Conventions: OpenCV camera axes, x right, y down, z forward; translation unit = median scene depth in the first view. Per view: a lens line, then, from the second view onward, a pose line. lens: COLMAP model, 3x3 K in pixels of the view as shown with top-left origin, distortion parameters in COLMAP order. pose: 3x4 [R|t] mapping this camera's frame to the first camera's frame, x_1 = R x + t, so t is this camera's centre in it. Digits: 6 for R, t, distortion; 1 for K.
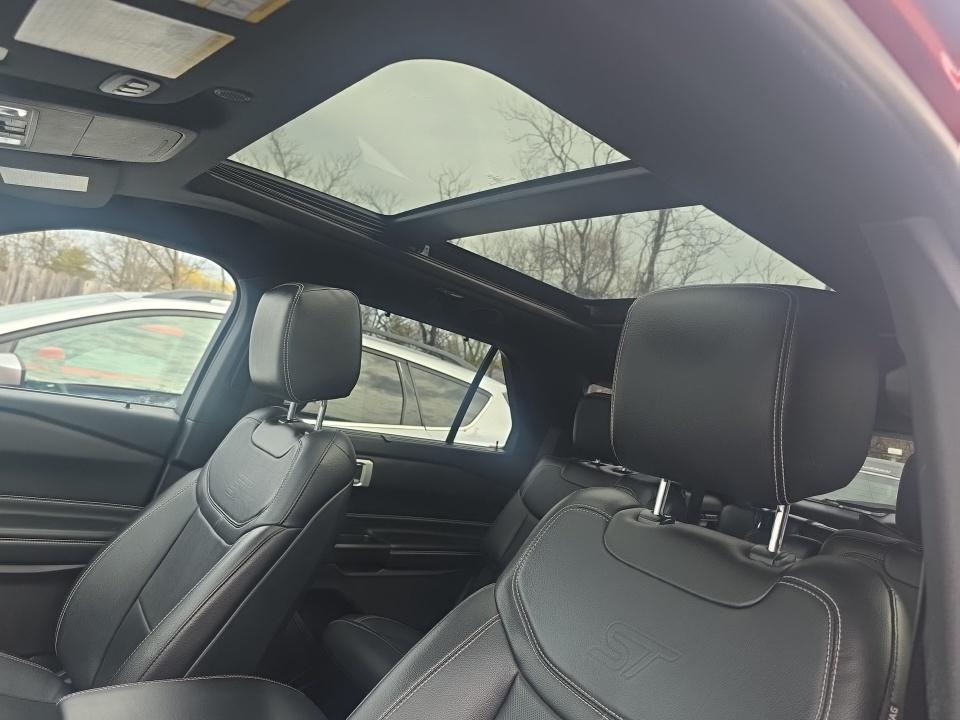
lens RADIAL K [[646.0, 0, 477.8], [0, 646.0, 368.1], [0, 0, 1]] dist [0.032579, -0.005000]
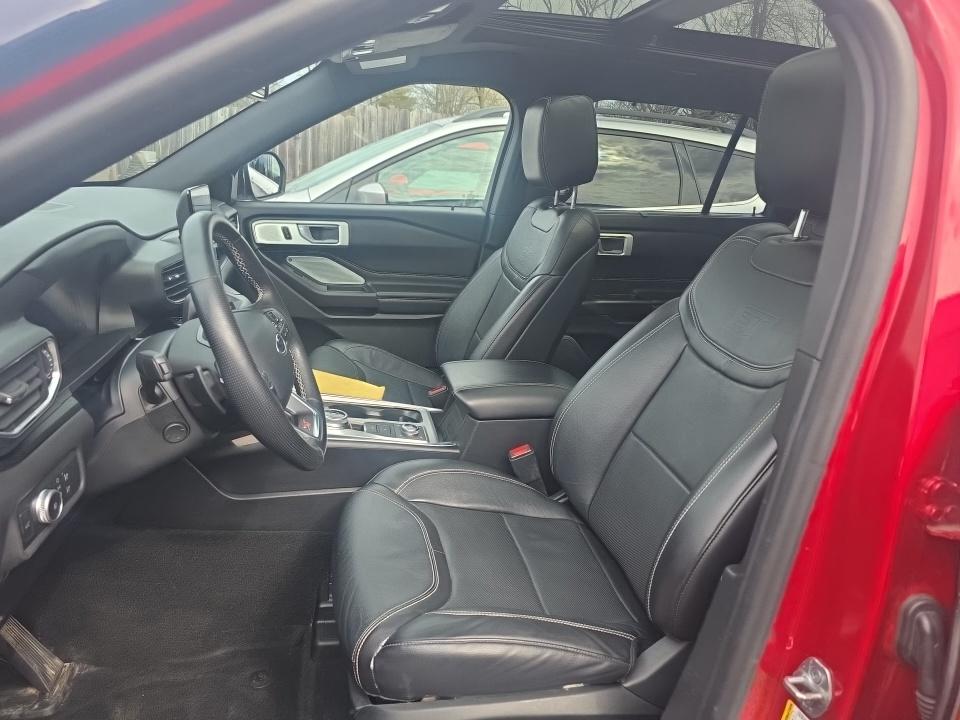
lens RADIAL K [[646.0, 0, 477.8], [0, 646.0, 368.1], [0, 0, 1]] dist [0.032579, -0.005000]
pose [[0.888357, 0.001513, -0.459151, 0.173985], [0.138993, 0.952190, 0.272059, 0.012567], [0.437610, -0.305504, 0.845674, -0.298504]]
